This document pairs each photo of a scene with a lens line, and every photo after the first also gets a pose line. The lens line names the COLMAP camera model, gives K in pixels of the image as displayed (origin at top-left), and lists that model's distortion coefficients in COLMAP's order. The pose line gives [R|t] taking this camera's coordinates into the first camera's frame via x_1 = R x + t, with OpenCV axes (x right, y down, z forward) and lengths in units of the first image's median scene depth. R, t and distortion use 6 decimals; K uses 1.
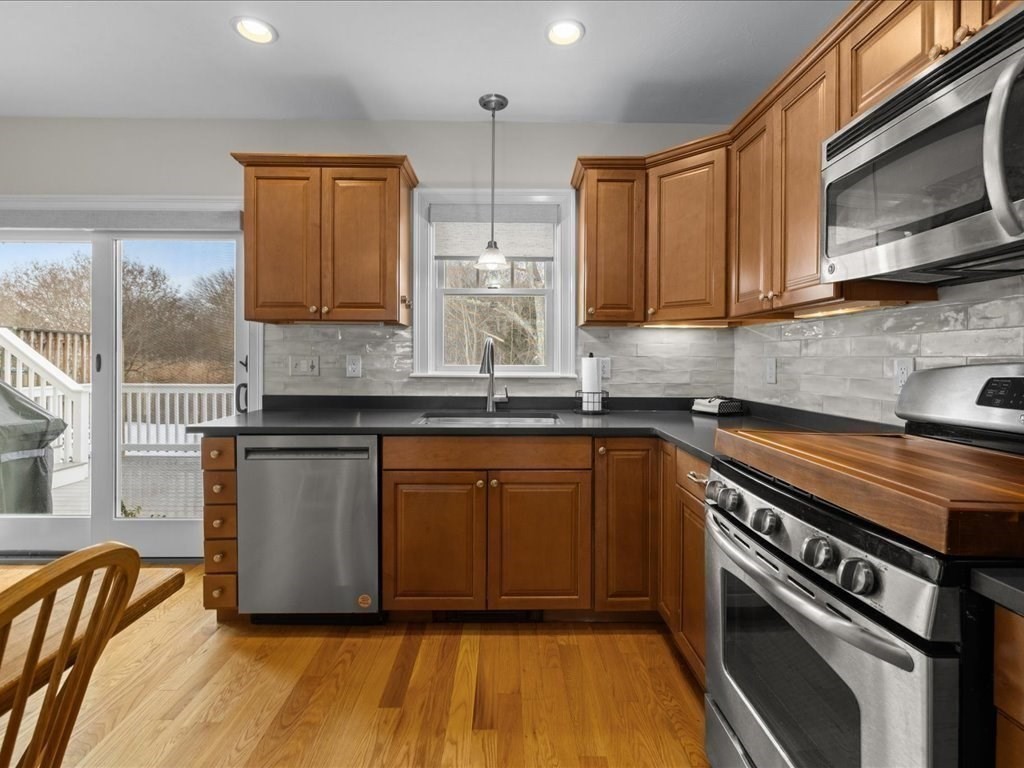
lens RADIAL K [[485.8, 0, 514.9], [0, 485.8, 366.5], [0, 0, 1]] dist [0.000920, 0.000234]
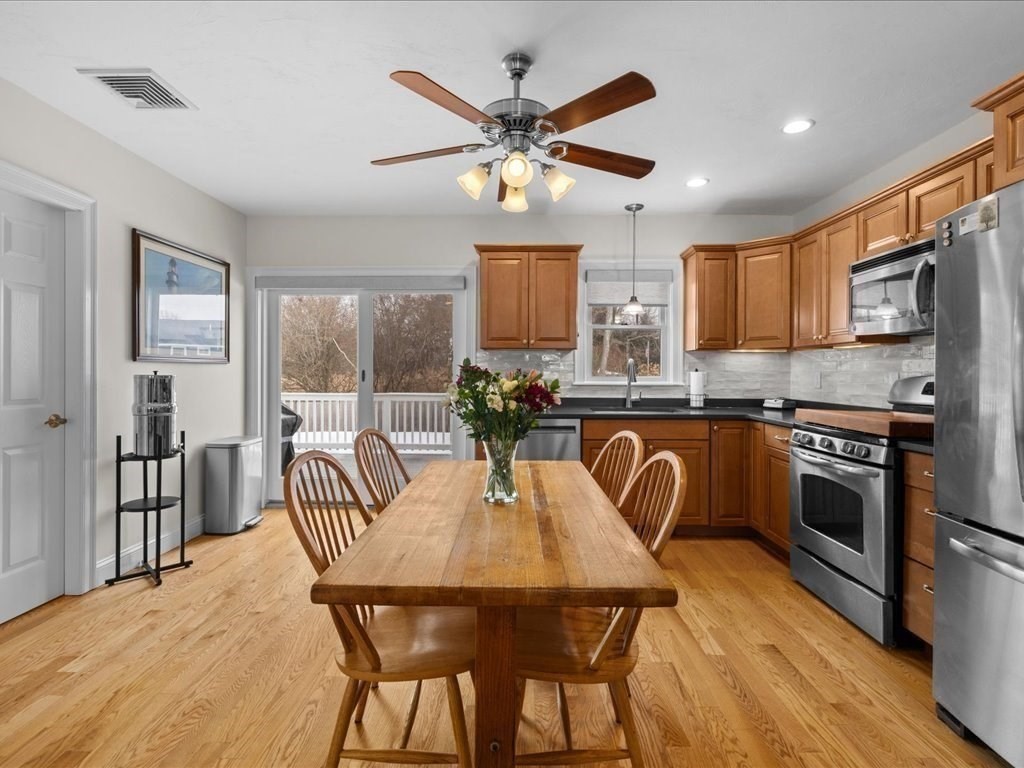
lens RADIAL K [[506.9, 0, 516.0], [0, 506.9, 377.0], [0, 0, 1]] dist [-0.002100, -0.000131]
pose [[0.999766, -0.000943, -0.021627, -0.408332], [0.000840, 0.999988, -0.004782, 0.005027], [0.021632, 0.004763, 0.999755, -0.653050]]
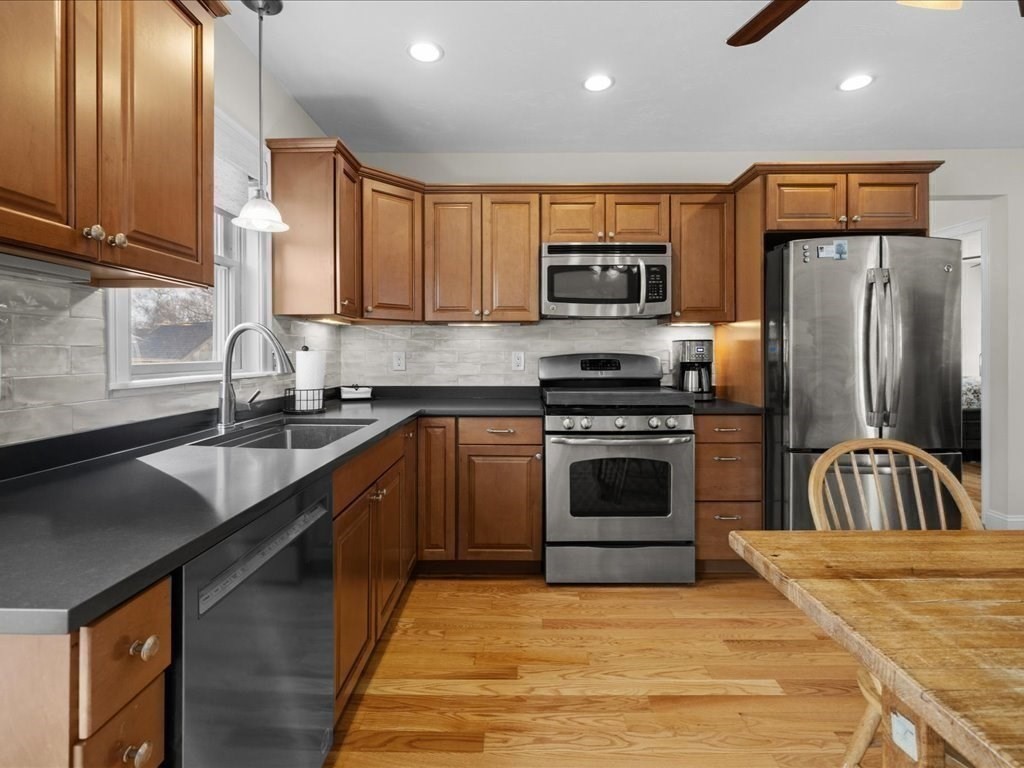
lens RADIAL K [[488.2, 0, 513.5], [0, 488.2, 358.1], [0, 0, 1]] dist [0.000479, 0.000100]
pose [[0.027619, -0.014439, 0.999514, -0.810803], [0.015177, 0.999786, 0.014024, -0.013615], [-0.999503, 0.014782, 0.027832, 0.642247]]
